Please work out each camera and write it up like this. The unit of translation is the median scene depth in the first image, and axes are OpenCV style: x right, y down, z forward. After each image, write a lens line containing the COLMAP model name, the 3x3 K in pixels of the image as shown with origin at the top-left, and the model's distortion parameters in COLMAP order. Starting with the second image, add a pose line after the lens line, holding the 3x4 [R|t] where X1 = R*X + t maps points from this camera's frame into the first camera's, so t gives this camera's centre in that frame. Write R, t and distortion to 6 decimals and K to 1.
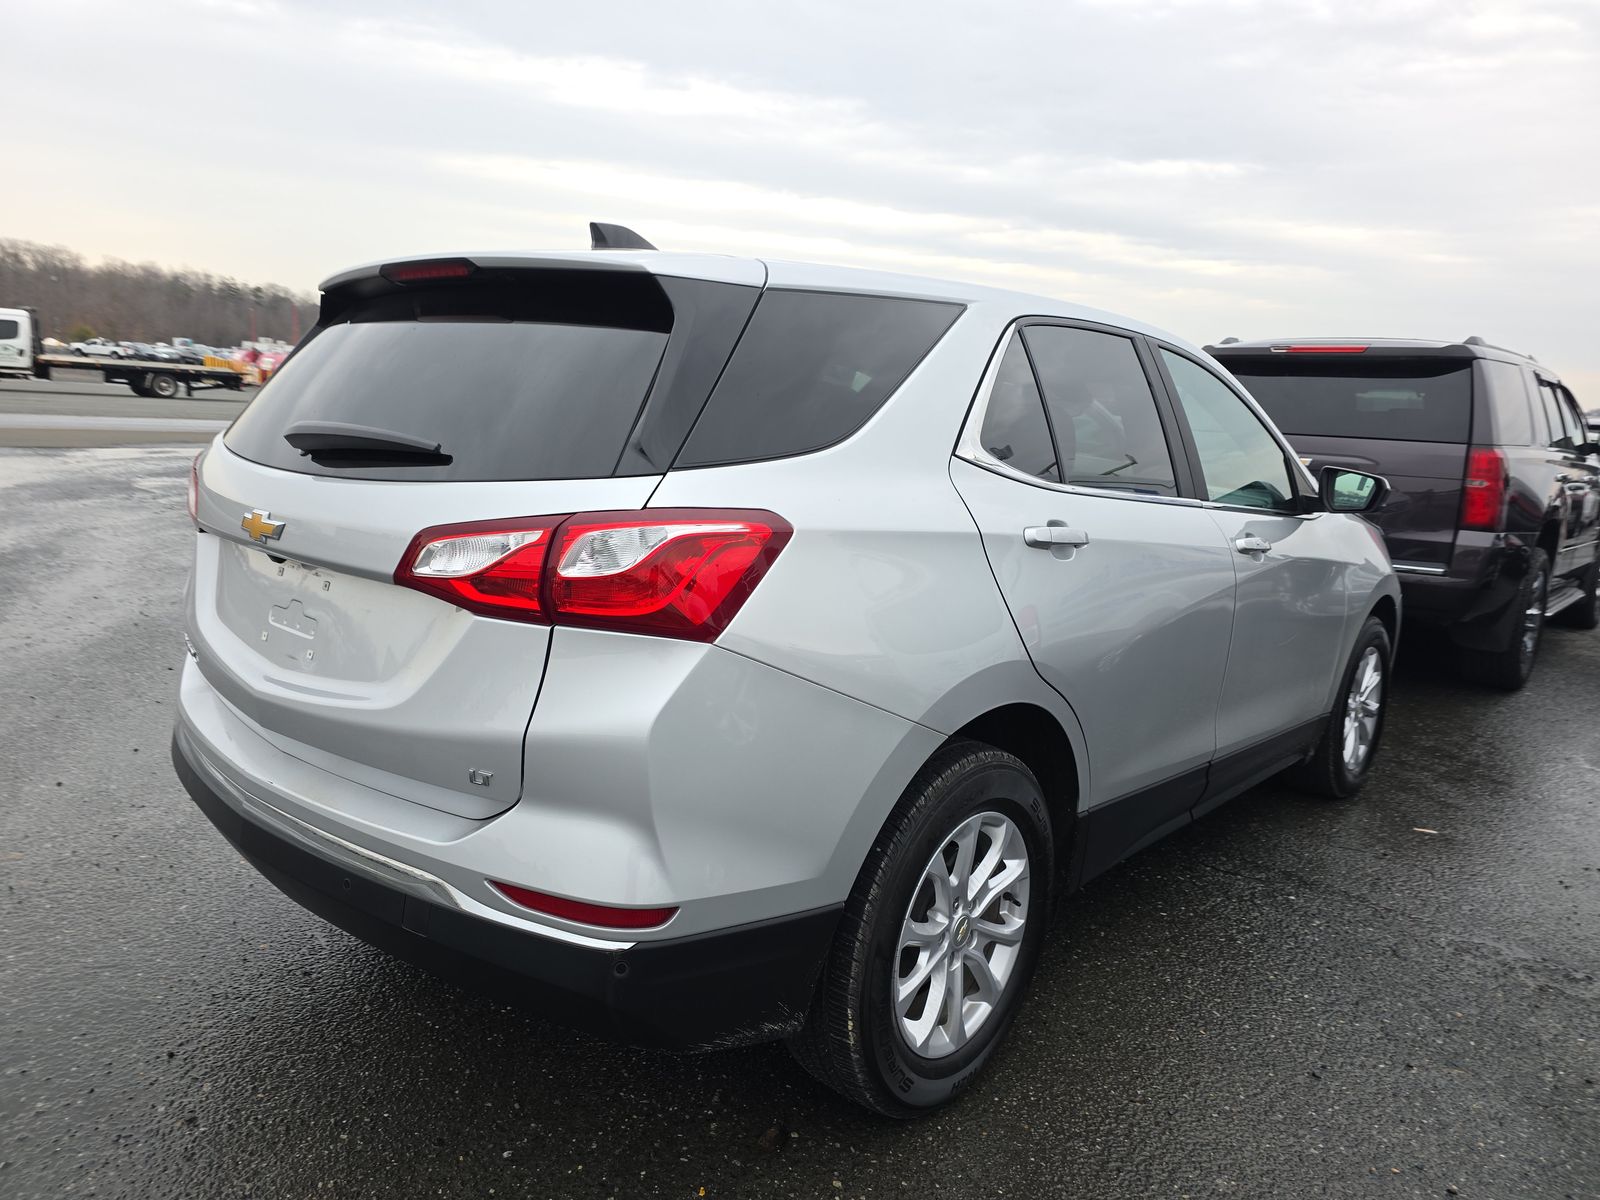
lens RADIAL K [[1082.2, 0, 800.0], [0, 1082.2, 600.0], [0, 0, 1]] dist [0.057012, -0.051246]
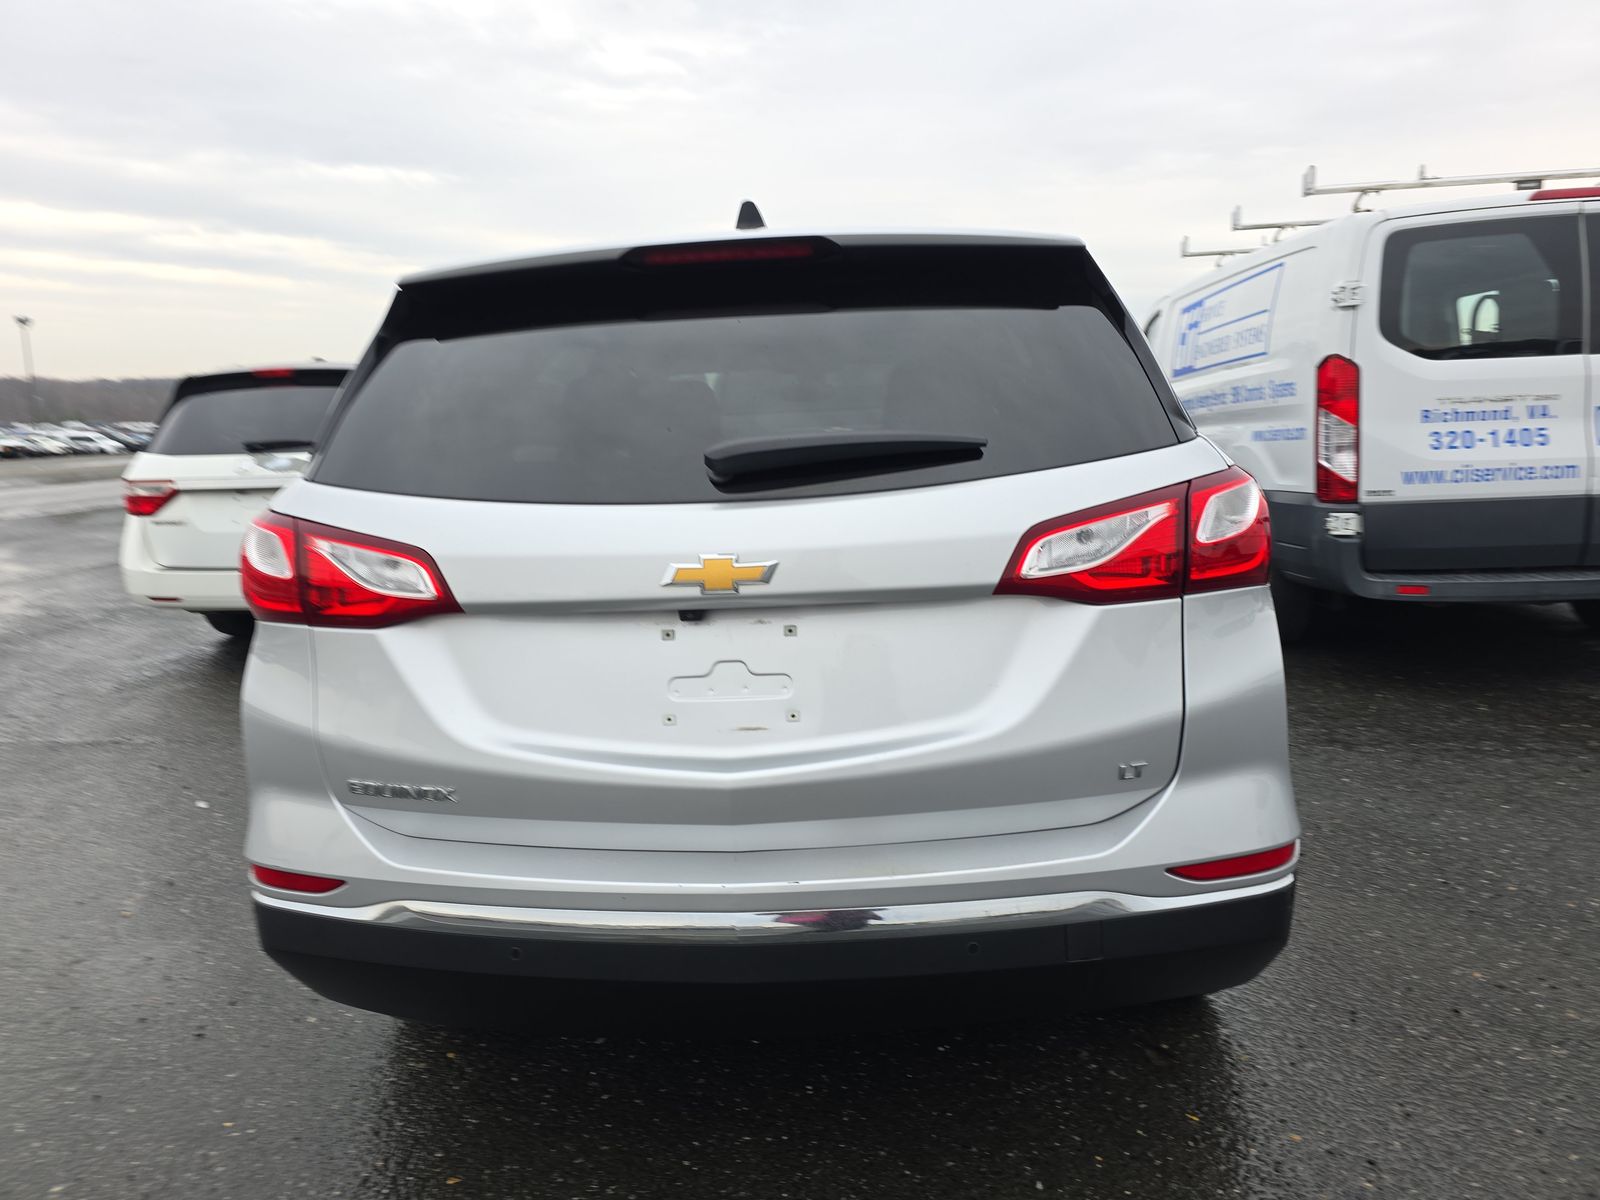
lens RADIAL K [[1082.2, 0, 800.0], [0, 1082.2, 600.0], [0, 0, 1]] dist [0.057012, -0.051246]
pose [[0.787354, -0.189423, 0.586679, -1.046859], [0.192744, 0.979557, 0.057600, -0.094880], [-0.585596, 0.067727, 0.807769, 0.382604]]
